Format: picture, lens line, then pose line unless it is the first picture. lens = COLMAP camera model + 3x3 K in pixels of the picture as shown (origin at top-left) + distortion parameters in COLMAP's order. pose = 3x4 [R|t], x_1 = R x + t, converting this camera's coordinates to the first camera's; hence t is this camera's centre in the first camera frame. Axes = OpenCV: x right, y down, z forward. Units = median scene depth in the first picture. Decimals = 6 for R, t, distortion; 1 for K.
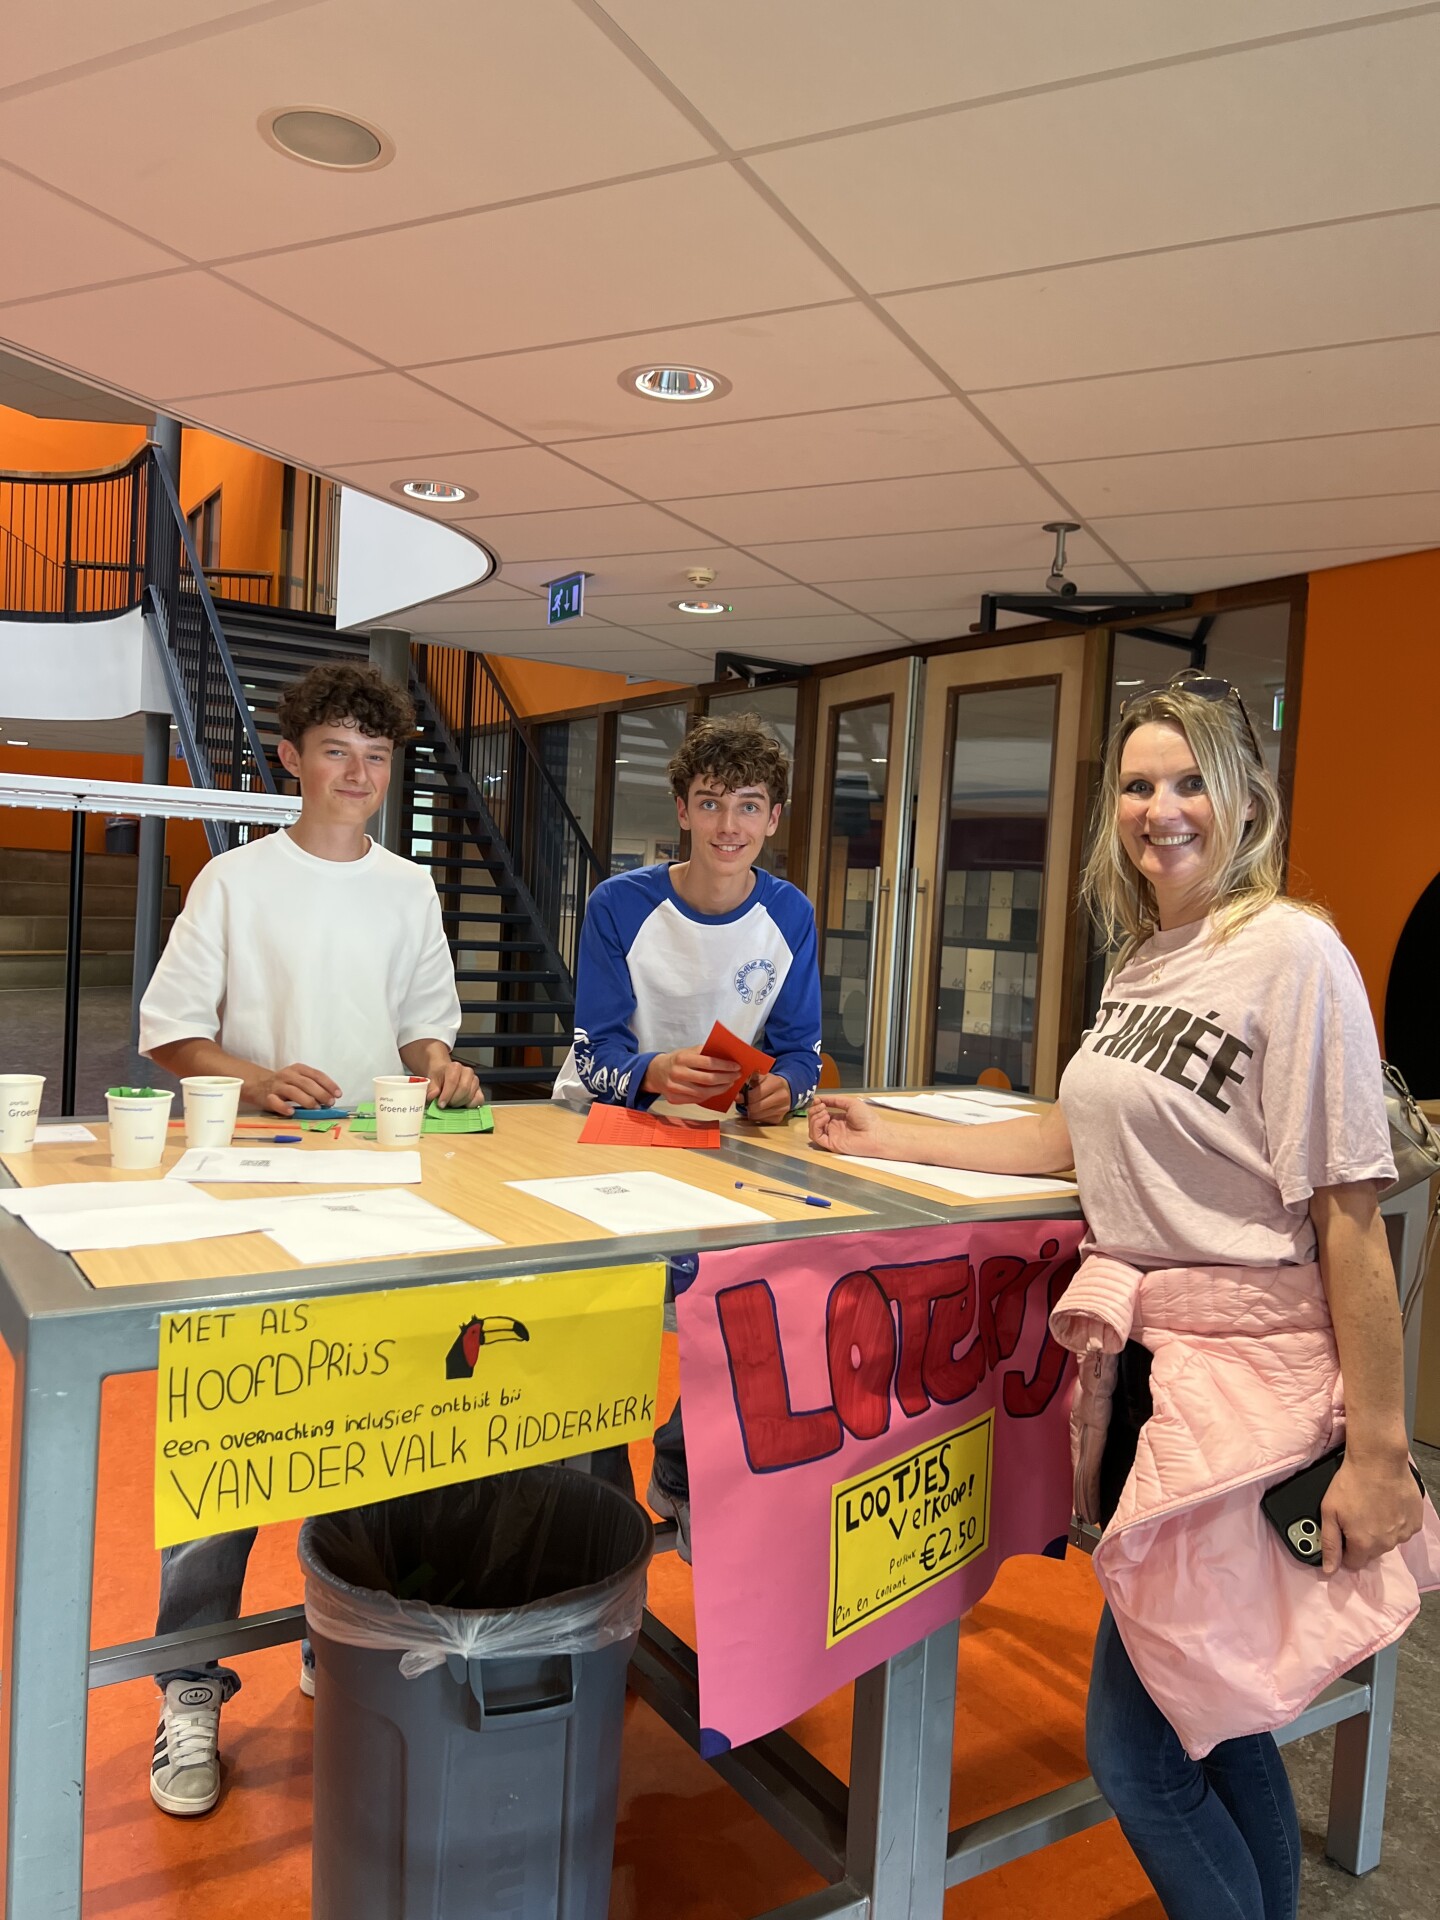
lens RADIAL K [[1450.6, 0, 715.2], [0, 1450.6, 961.4], [0, 0, 1]] dist [-0.004429, -0.003534]
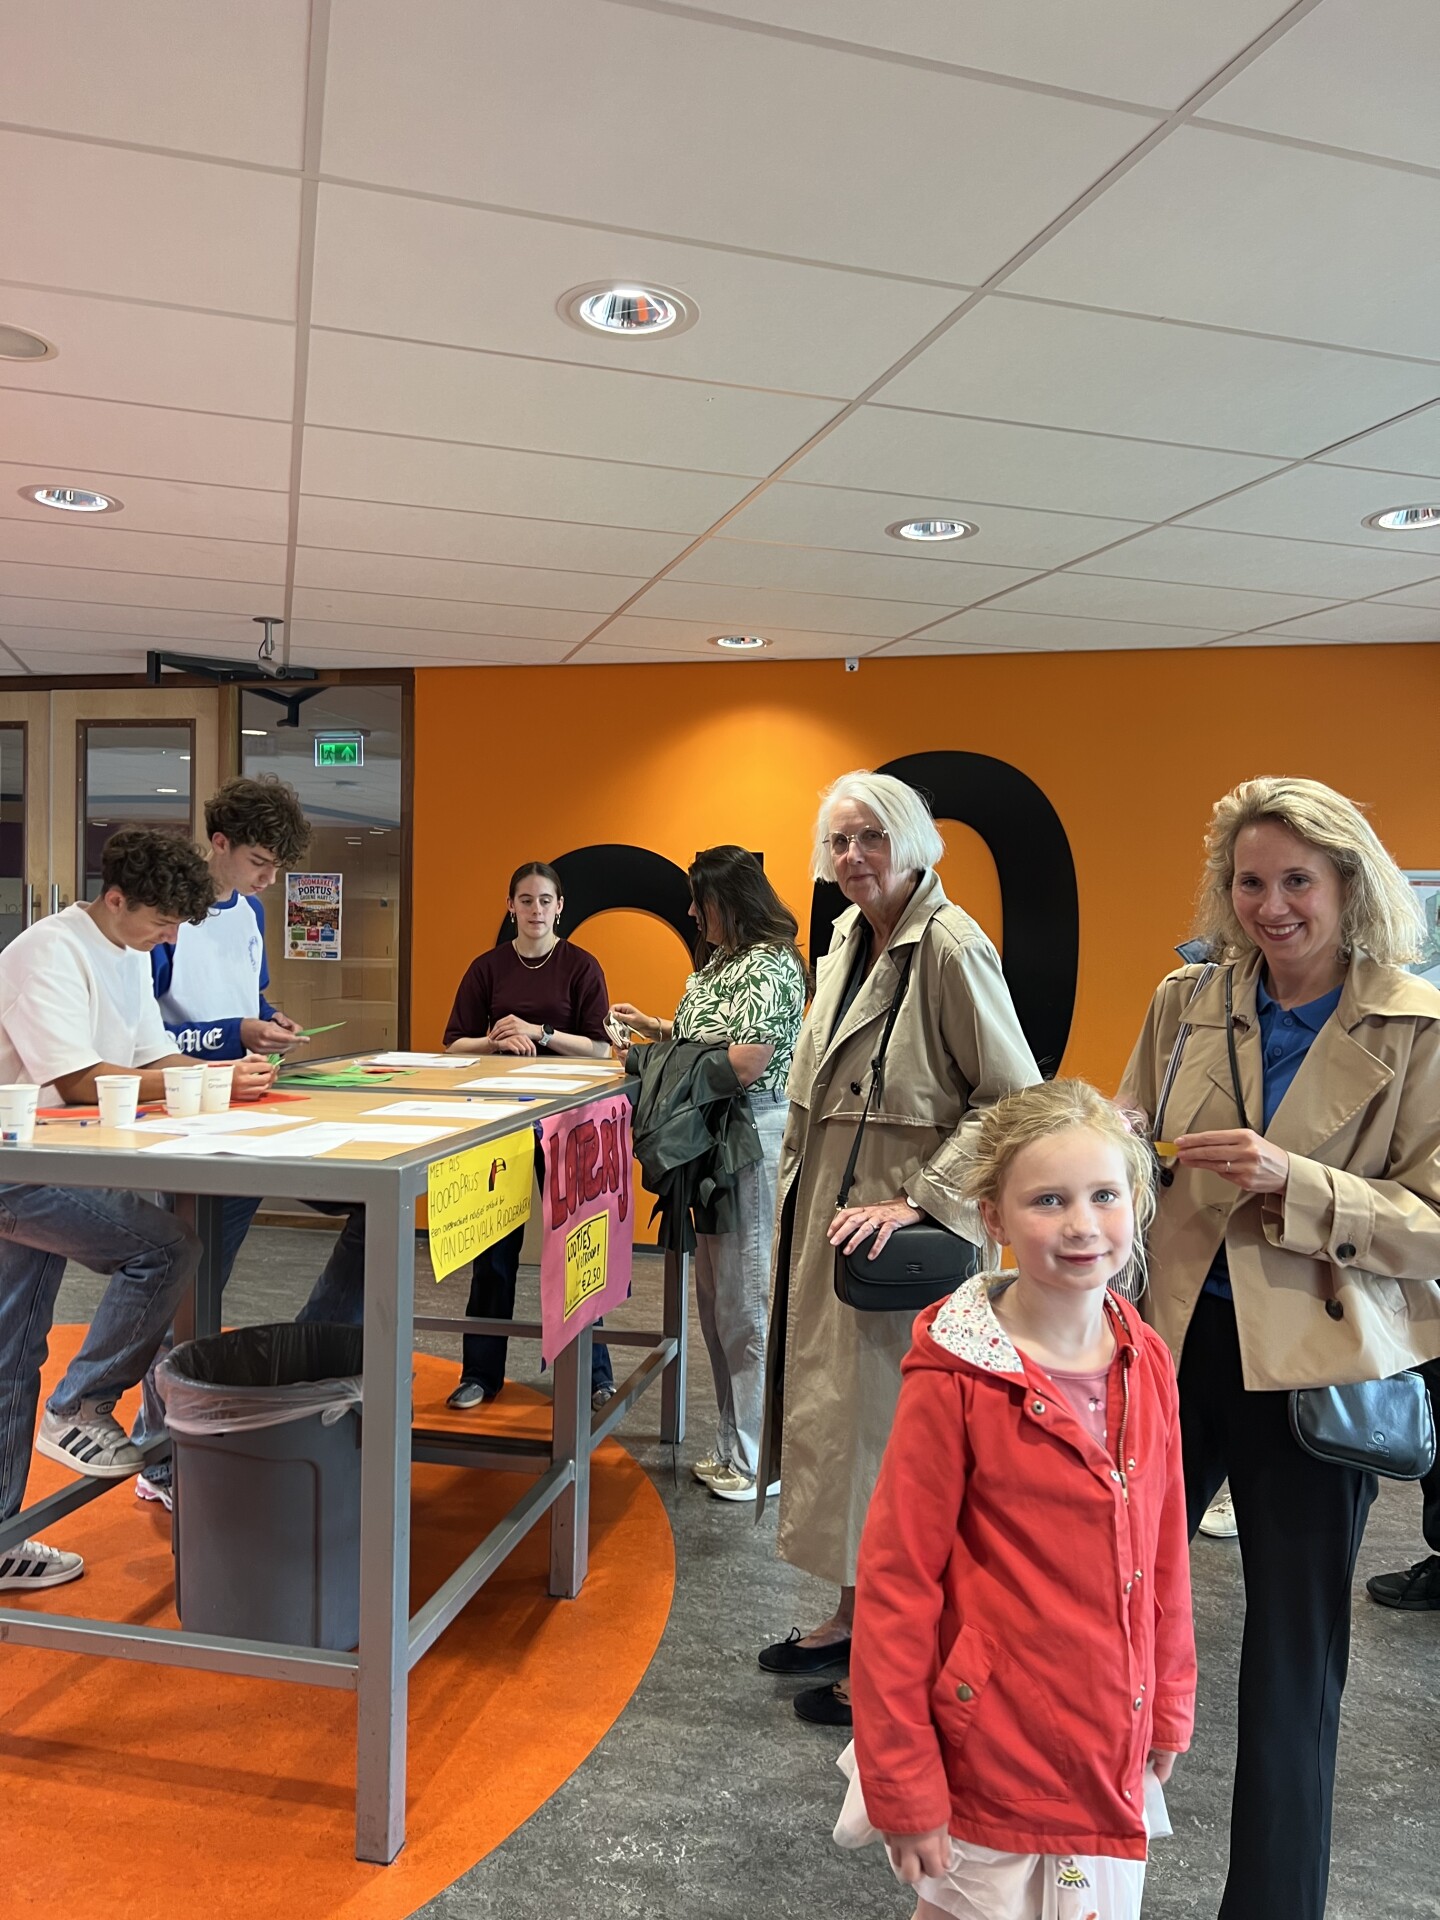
lens RADIAL K [[1450.6, 0, 724.8], [0, 1450.6, 962.3], [0, 0, 1]] dist [-0.004429, -0.003534]
pose [[0.708702, -0.044844, 0.704081, -0.509242], [0.040798, 0.998913, 0.022556, -0.018105], [-0.704327, 0.012740, 0.709761, -0.229724]]
